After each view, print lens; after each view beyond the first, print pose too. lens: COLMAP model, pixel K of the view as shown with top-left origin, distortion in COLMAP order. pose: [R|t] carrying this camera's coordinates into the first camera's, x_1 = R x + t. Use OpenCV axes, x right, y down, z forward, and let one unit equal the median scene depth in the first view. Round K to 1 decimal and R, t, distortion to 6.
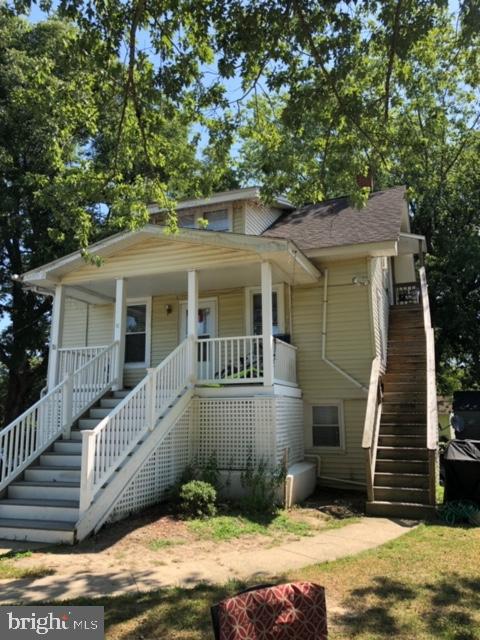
lens RADIAL K [[527.8, 0, 238.9], [0, 527.8, 316.8], [0, 0, 1]] dist [0.051790, -0.061178]
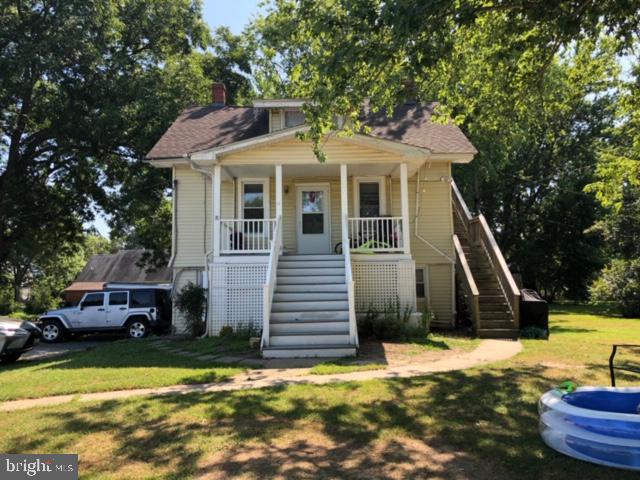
lens RADIAL K [[527.8, 0, 322.3], [0, 527.8, 237.7], [0, 0, 1]] dist [0.051790, -0.061178]
pose [[0.938742, 0.025382, 0.343684, -0.529839], [-0.056379, 0.995159, 0.080499, -0.008768], [-0.339977, -0.094945, 0.935629, -0.186276]]
